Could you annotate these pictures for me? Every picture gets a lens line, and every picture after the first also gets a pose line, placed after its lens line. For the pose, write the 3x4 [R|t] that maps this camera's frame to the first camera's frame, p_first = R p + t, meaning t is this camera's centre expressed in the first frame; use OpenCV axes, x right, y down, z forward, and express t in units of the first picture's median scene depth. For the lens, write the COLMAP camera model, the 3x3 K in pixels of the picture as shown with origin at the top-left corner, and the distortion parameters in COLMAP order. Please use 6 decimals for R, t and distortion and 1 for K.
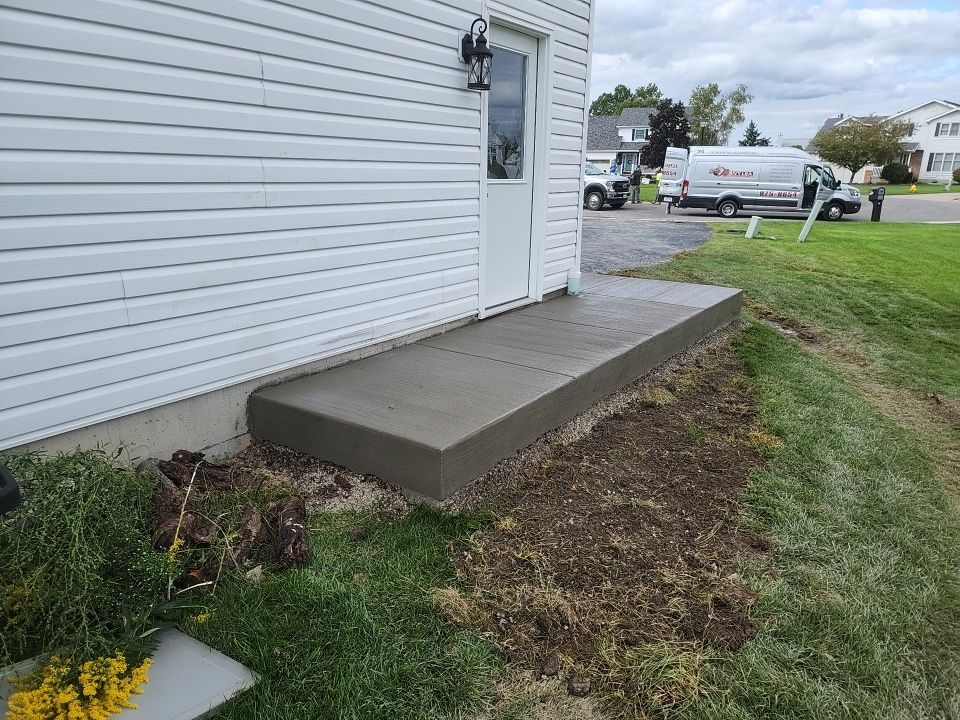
lens RADIAL K [[659.9, 0, 478.1], [0, 659.9, 365.6], [0, 0, 1]] dist [0.037097, -0.005101]
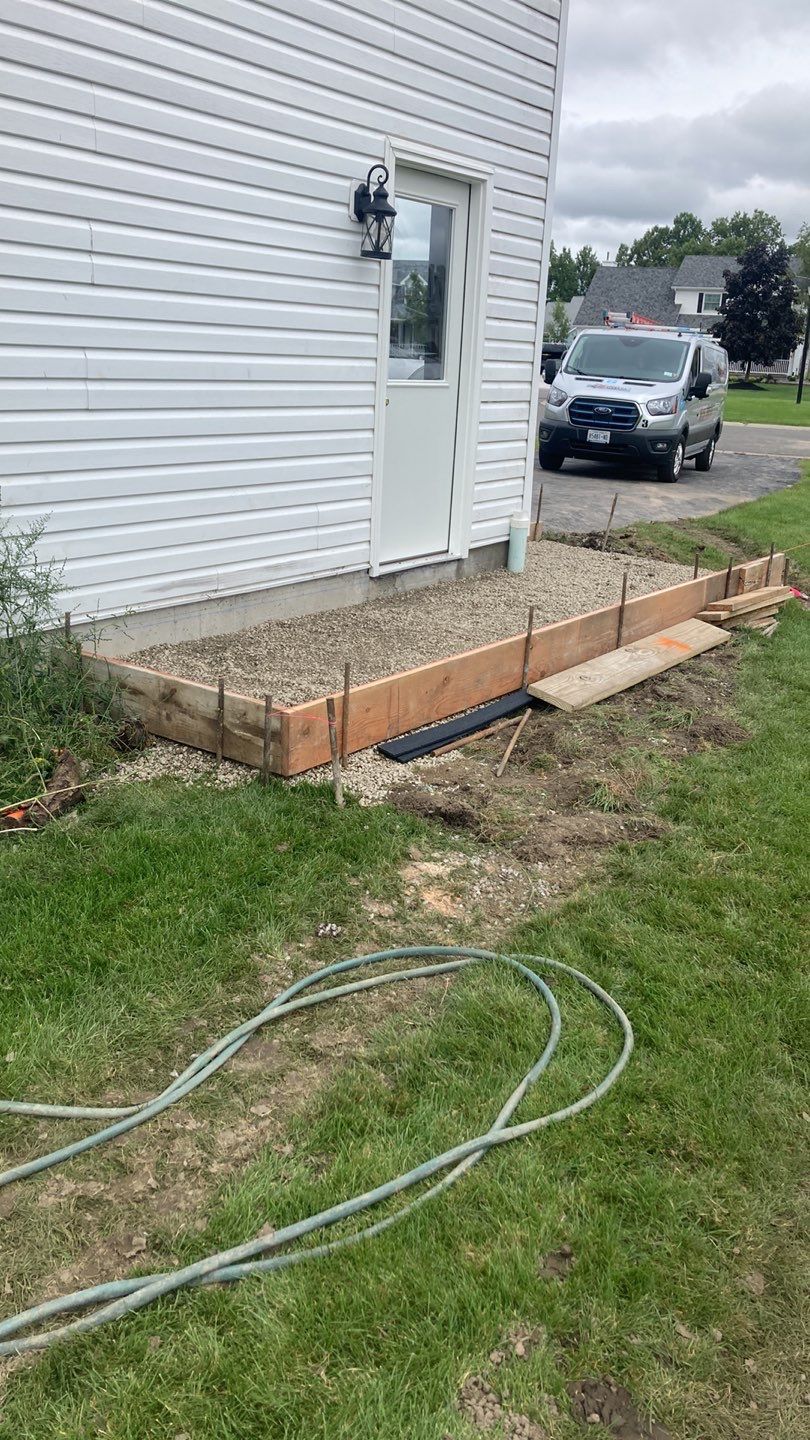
lens RADIAL K [[1195.0, 0, 412.8], [0, 1195.0, 718.3], [0, 0, 1]] dist [0.005159, -0.004909]
pose [[0.999210, 0.039264, -0.006193, 0.066381], [-0.039195, 0.999172, 0.010900, 0.071328], [0.006616, -0.010648, 0.999921, -0.309116]]
